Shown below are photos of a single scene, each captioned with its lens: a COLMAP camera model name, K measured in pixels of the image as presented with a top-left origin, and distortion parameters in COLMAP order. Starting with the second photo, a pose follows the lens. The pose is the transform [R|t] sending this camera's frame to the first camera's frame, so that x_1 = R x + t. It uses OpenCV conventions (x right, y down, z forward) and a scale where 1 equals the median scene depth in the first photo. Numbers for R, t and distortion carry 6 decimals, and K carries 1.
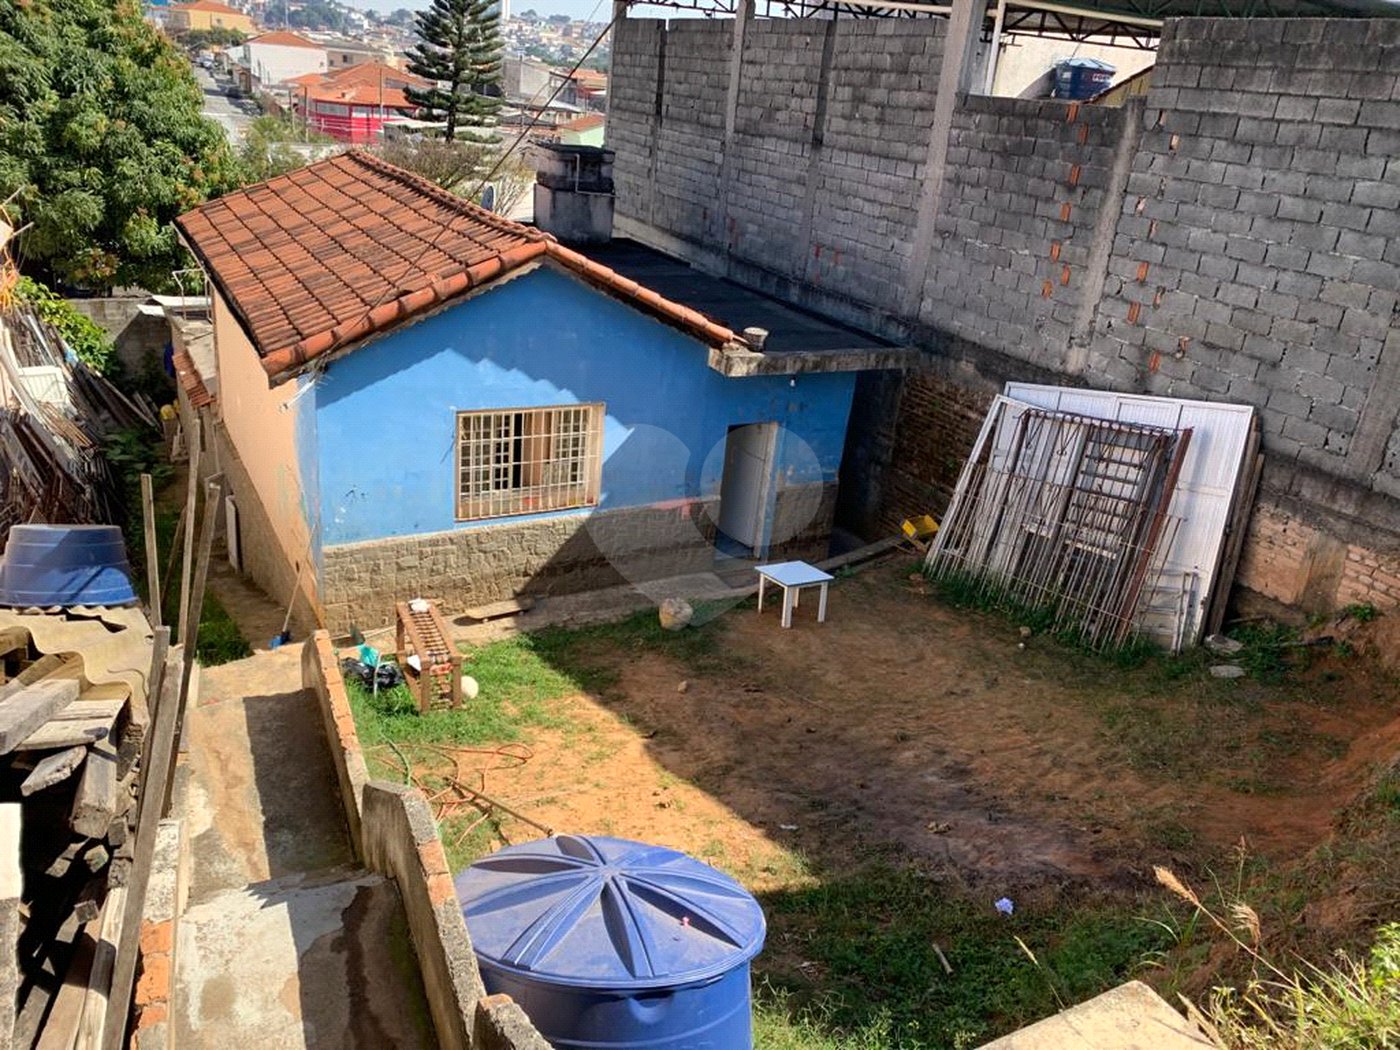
lens RADIAL K [[1078.4, 0, 694.9], [0, 1078.4, 516.1], [0, 0, 1]] dist [0.080222, -0.131954]
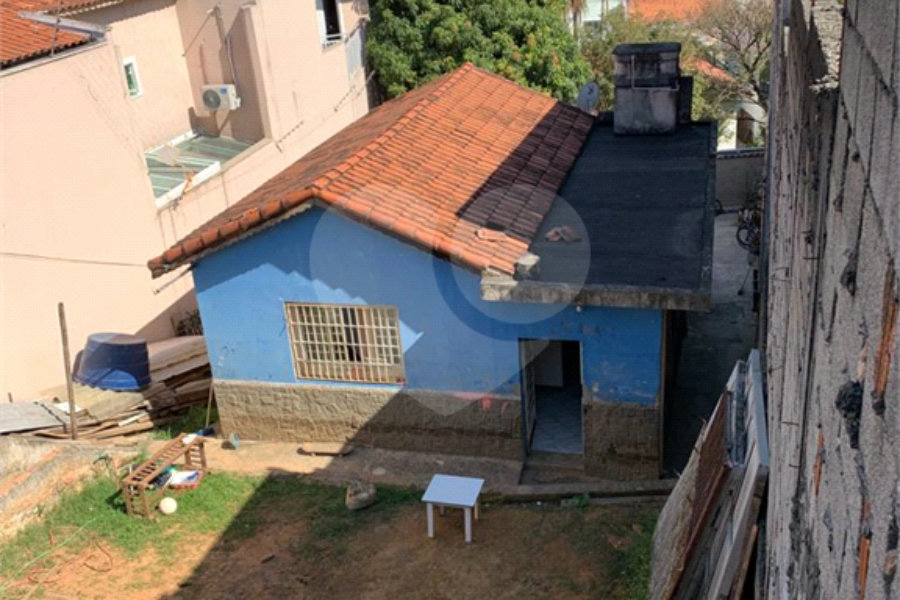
lens RADIAL K [[924.9, 0, 440.6], [0, 924.9, 279.3], [0, 0, 1]] dist [0.110565, -0.202537]
pose [[0.683153, 0.135628, -0.717570, 0.701550], [-0.127252, 0.989678, 0.065911, -0.211120], [0.719103, 0.046285, 0.693360, 0.298041]]
